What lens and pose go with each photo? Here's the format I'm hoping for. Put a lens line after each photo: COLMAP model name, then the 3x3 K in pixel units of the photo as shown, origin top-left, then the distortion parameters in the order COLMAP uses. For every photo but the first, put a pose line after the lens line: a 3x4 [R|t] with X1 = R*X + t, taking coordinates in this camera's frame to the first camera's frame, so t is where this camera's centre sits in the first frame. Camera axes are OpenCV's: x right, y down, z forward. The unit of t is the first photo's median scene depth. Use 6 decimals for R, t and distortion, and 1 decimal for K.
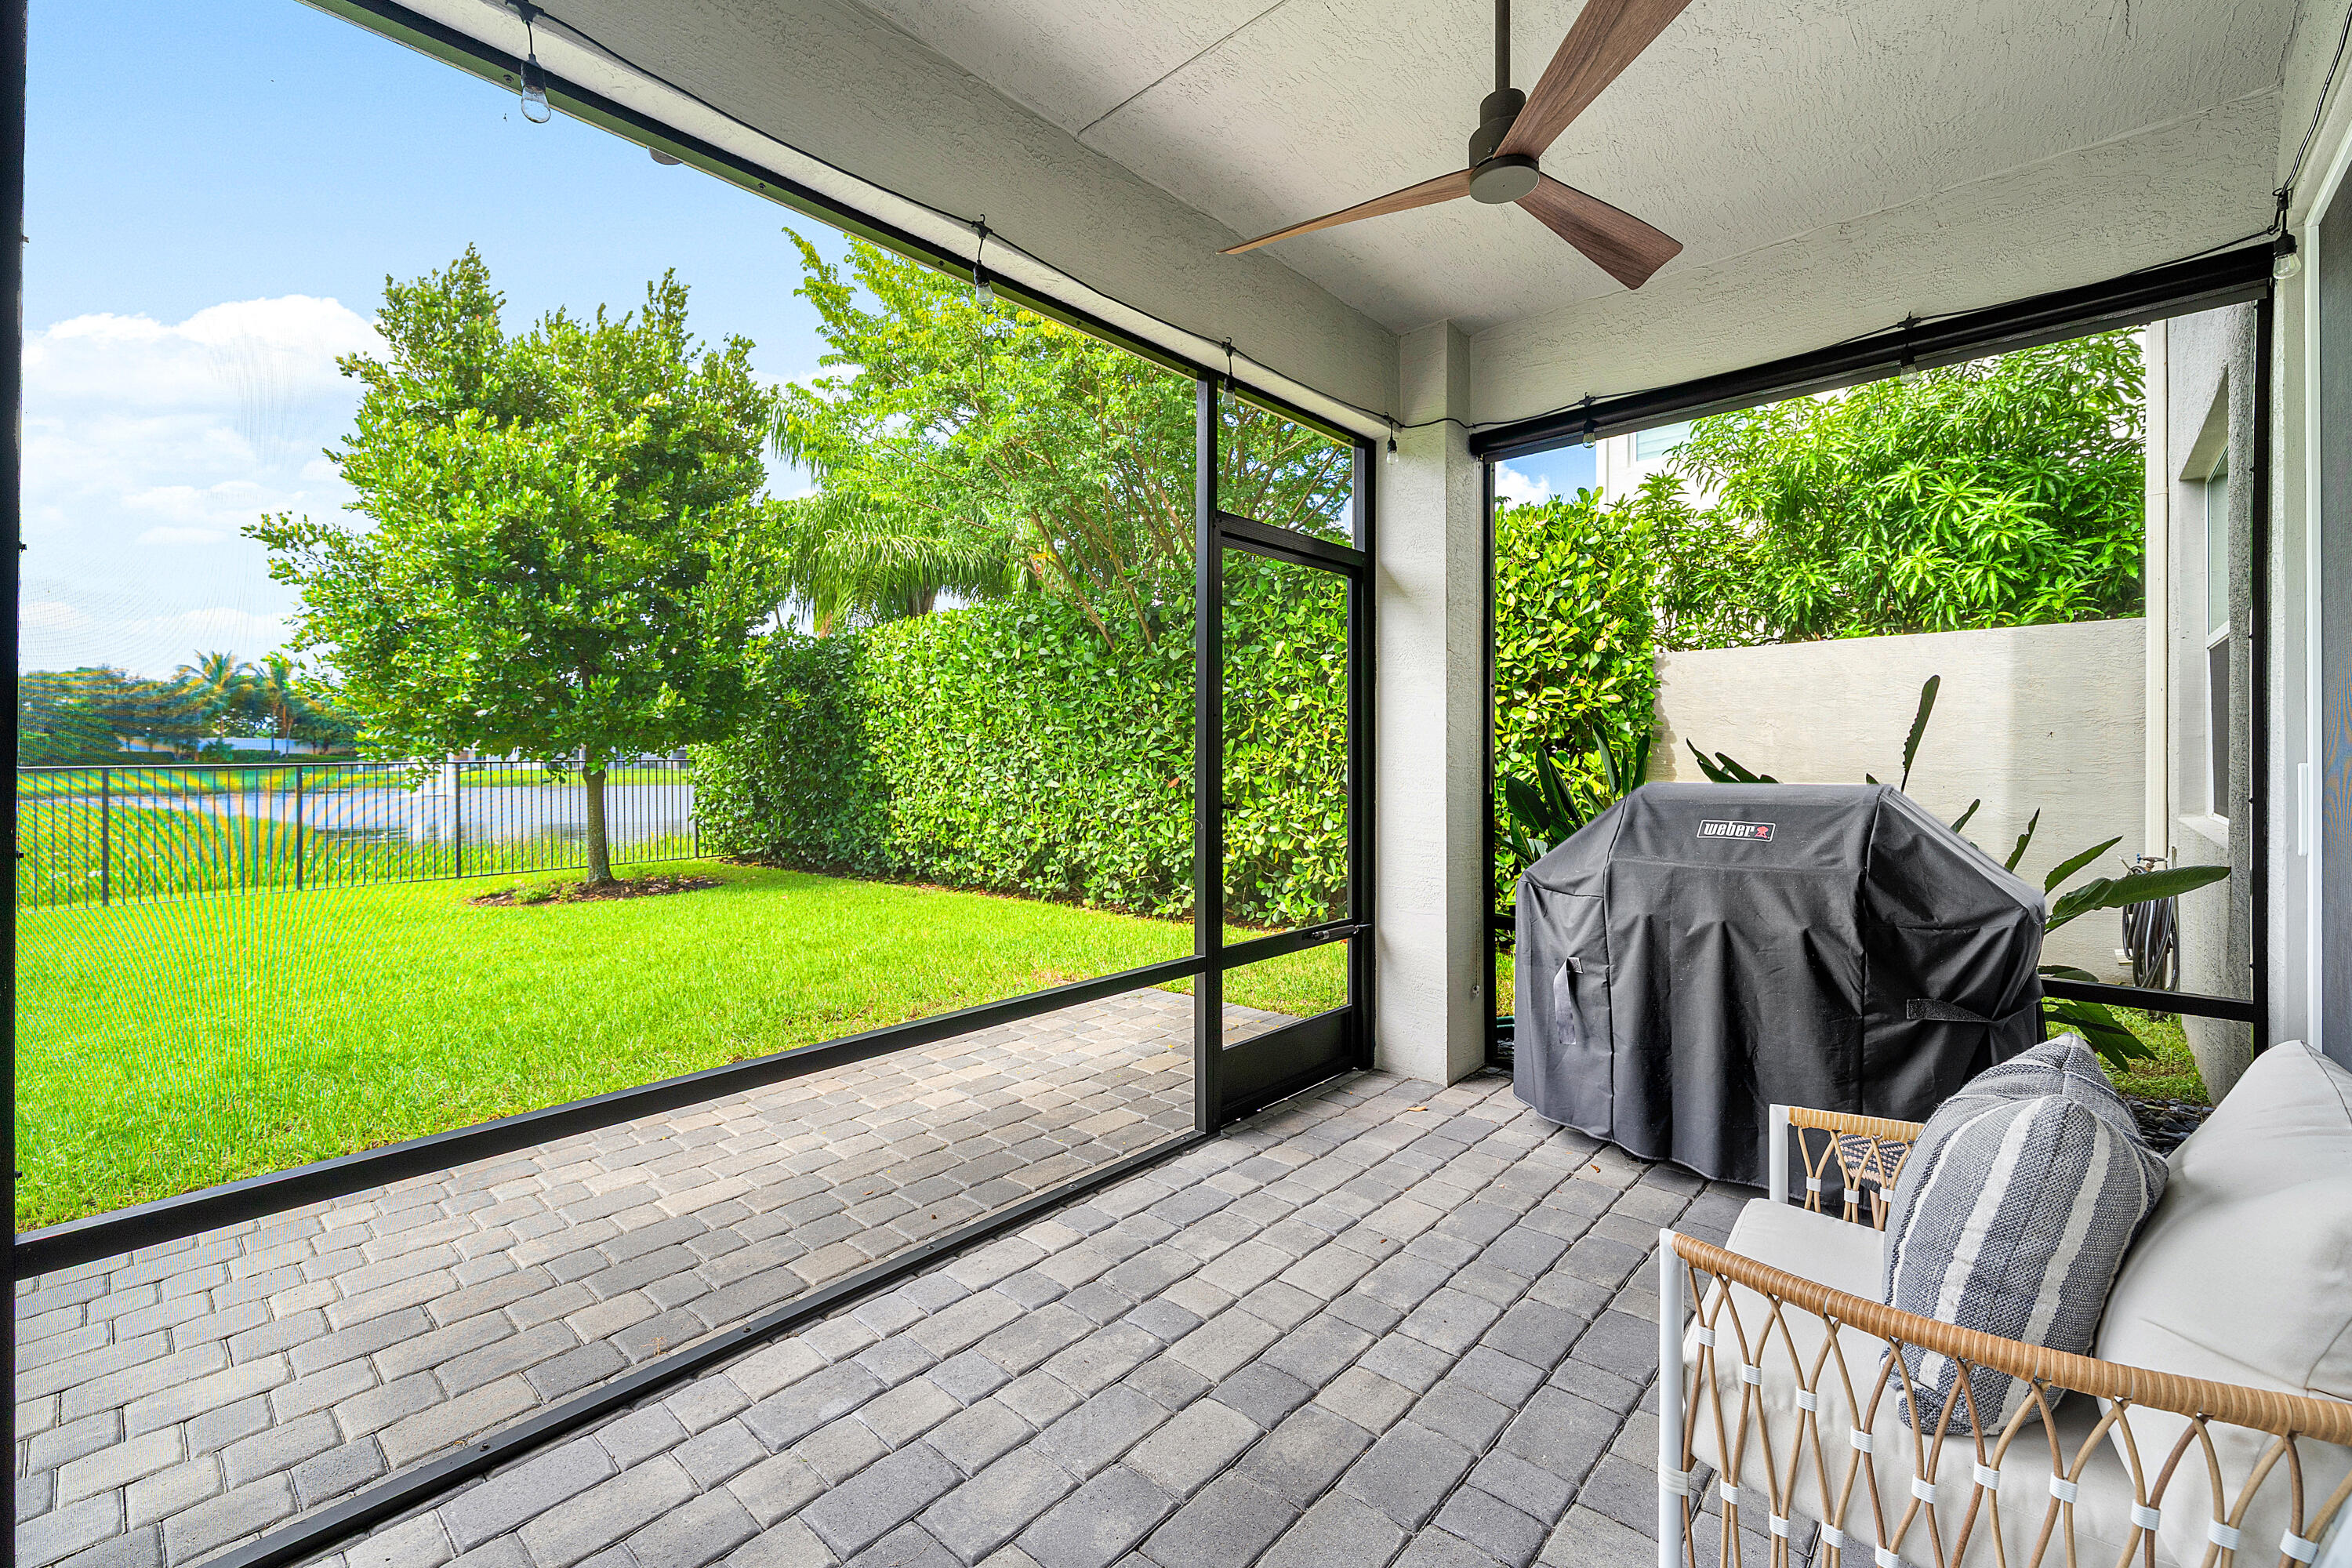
lens RADIAL K [[978.5, 0, 1181.0], [0, 978.5, 724.8], [0, 0, 1]] dist [0.001440, 0.000194]
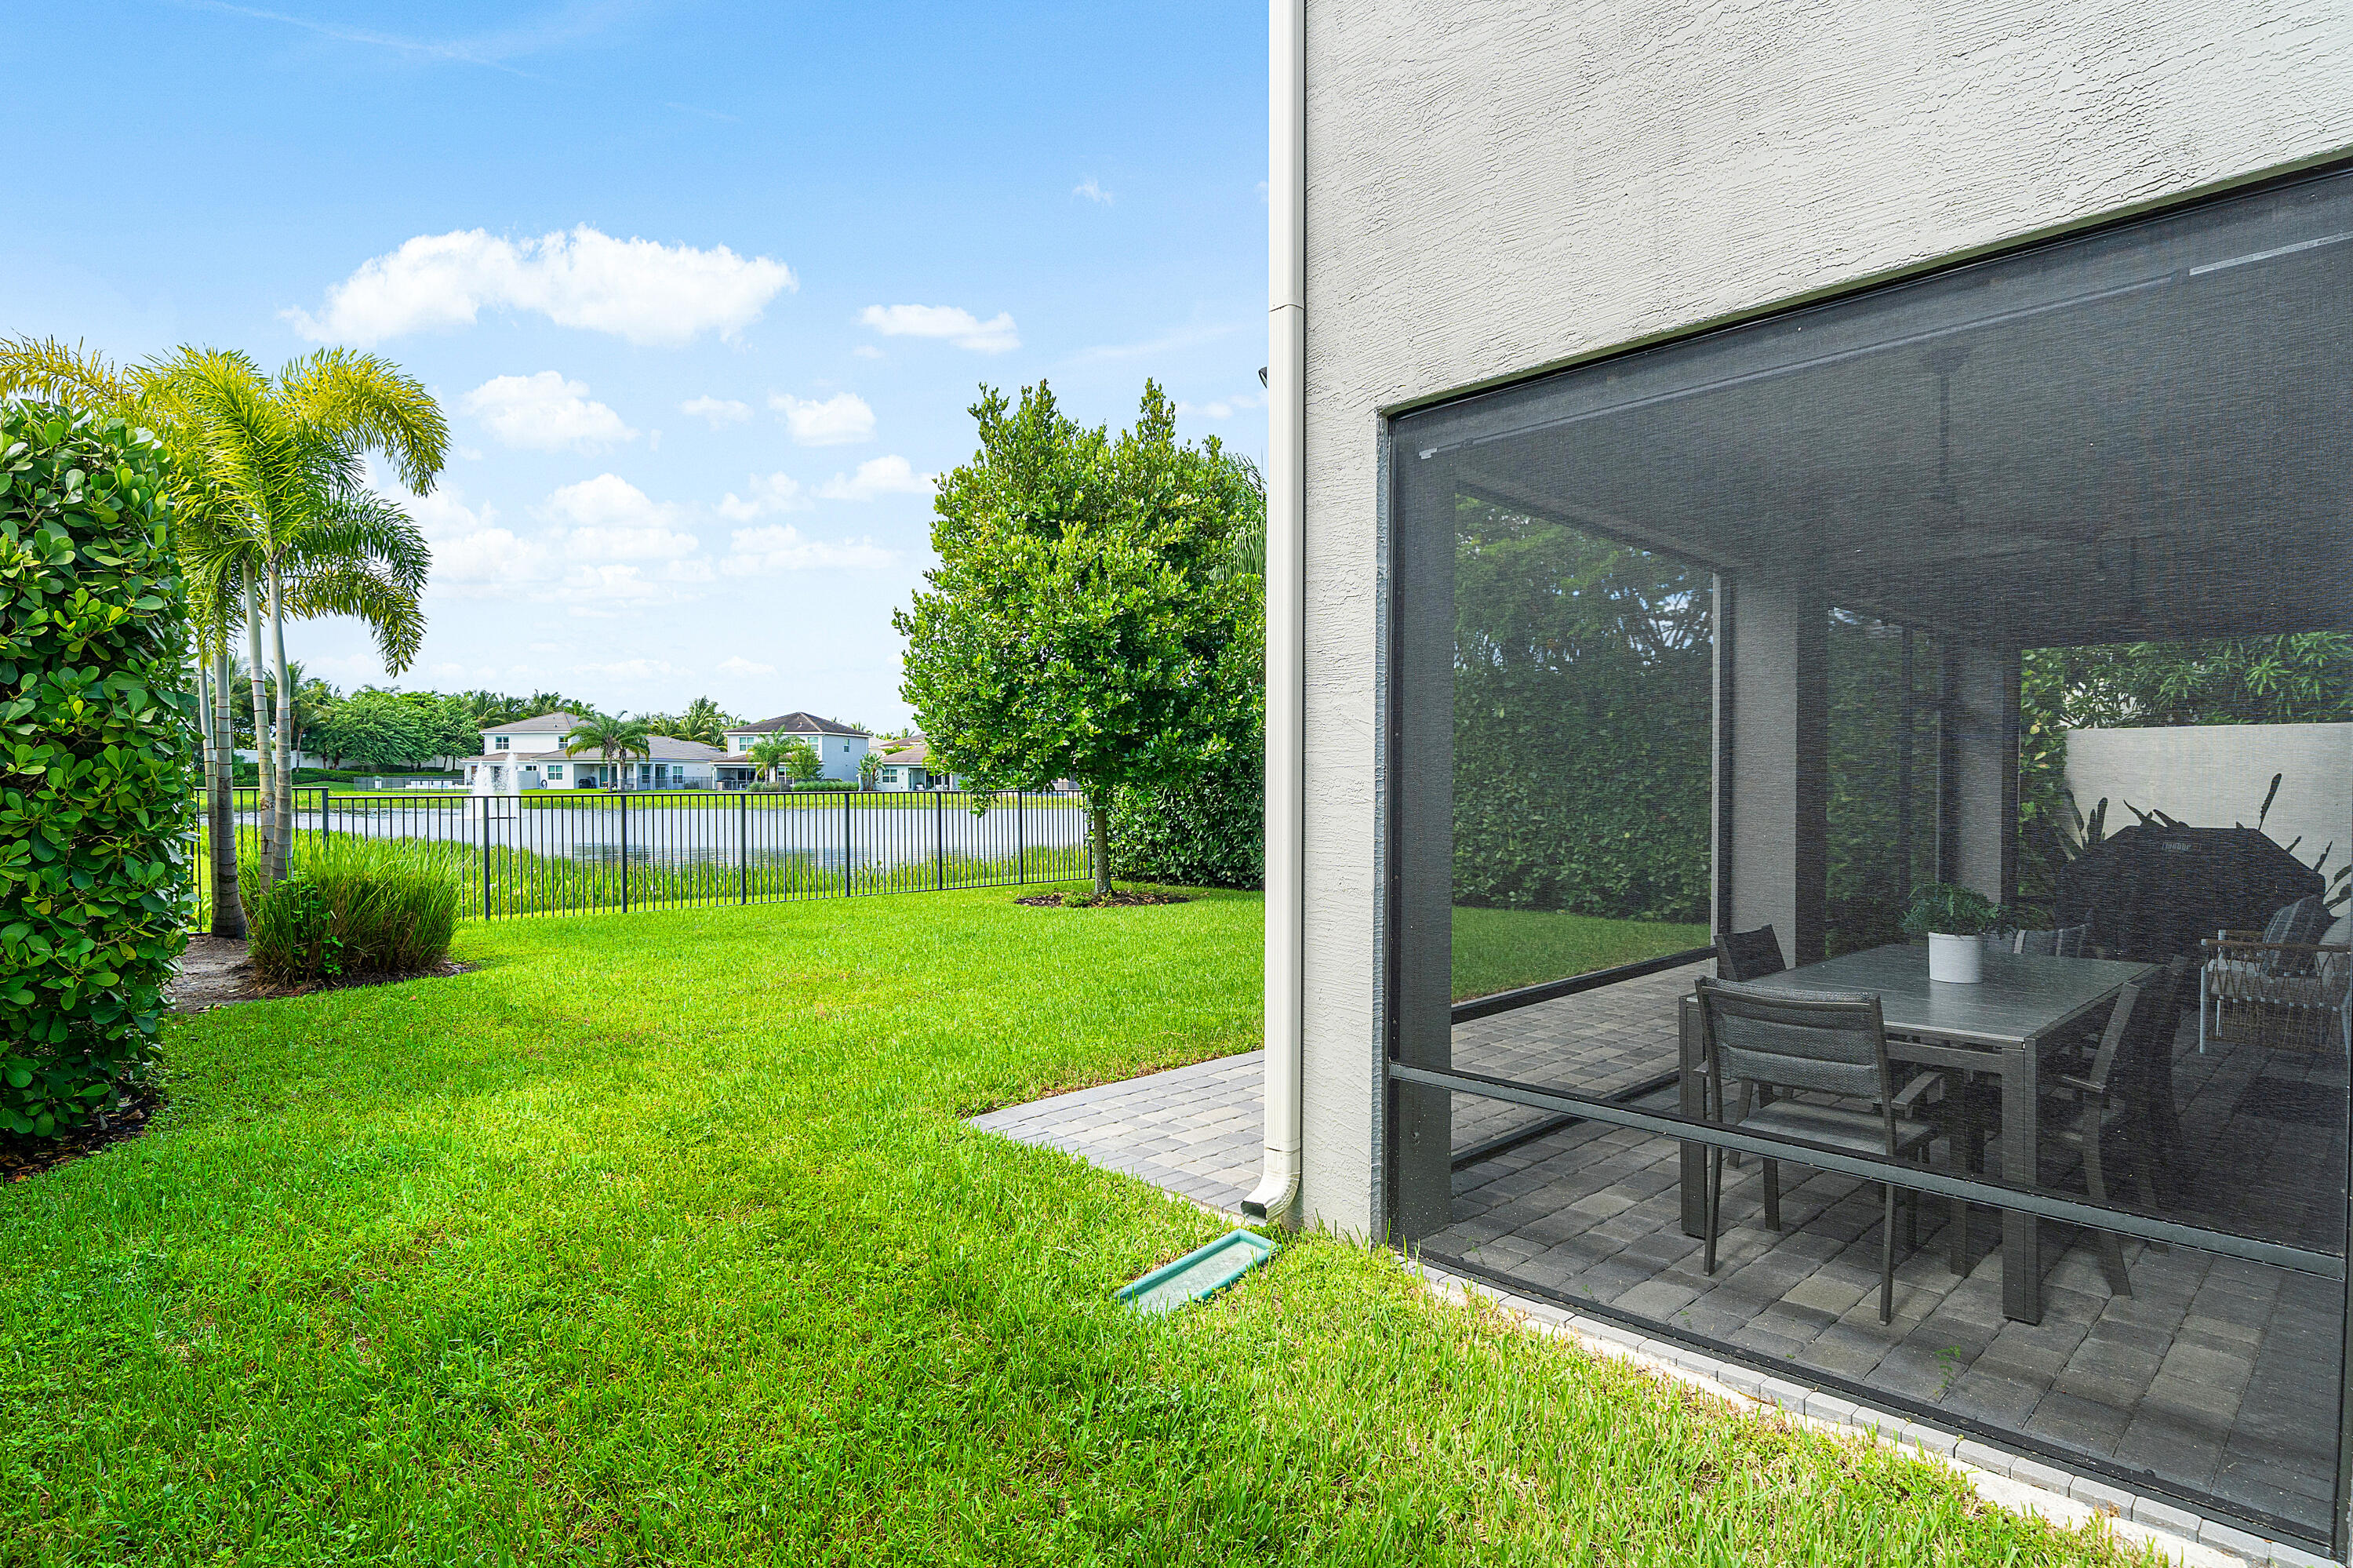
lens RADIAL K [[1235.5, 0, 1176.5], [0, 1235.5, 784.0], [0, 0, 1]] dist [0.000555, 0.000386]
pose [[0.997955, 0.012483, -0.062684, -0.503901], [-0.010293, 0.999329, 0.035140, -0.035111], [0.063081, -0.034423, 0.997415, -0.635310]]
